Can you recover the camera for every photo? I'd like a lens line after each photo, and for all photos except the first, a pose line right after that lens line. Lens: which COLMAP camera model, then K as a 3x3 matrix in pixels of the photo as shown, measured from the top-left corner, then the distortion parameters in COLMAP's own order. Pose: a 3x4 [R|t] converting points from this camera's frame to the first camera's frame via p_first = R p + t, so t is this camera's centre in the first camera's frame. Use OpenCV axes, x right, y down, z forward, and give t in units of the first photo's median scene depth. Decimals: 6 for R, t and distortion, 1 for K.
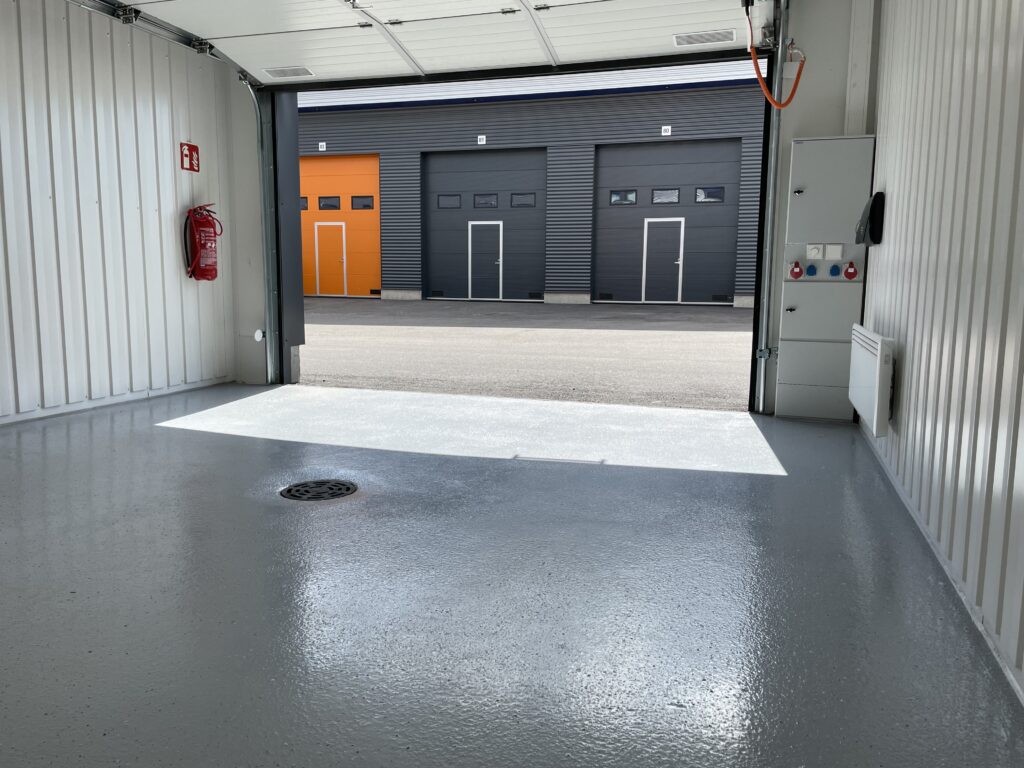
lens RADIAL K [[775.9, 0, 517.1], [0, 775.9, 381.1], [0, 0, 1]] dist [0.087169, -0.115893]
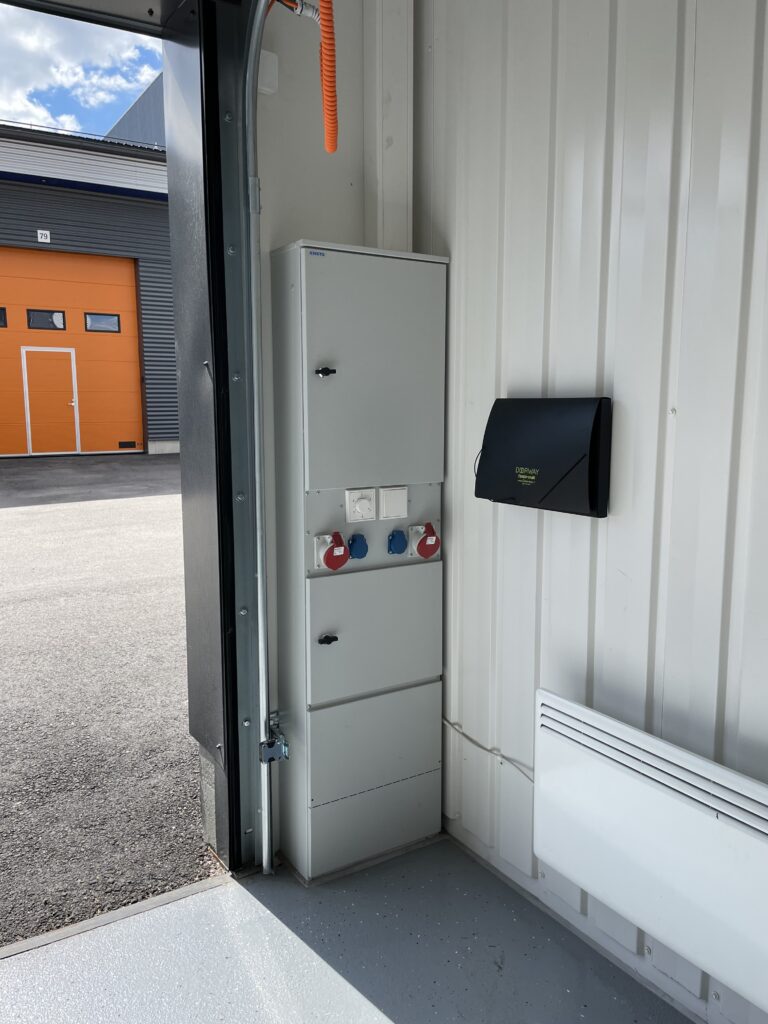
lens RADIAL K [[775.9, 0, 385.9], [0, 775.9, 511.5], [0, 0, 1]] dist [0.087169, -0.115893]
pose [[0.626543, -0.118995, 0.770250, 0.046141], [0.111813, 0.991777, 0.062267, -0.184980], [-0.771325, 0.047111, 0.634696, 0.699179]]
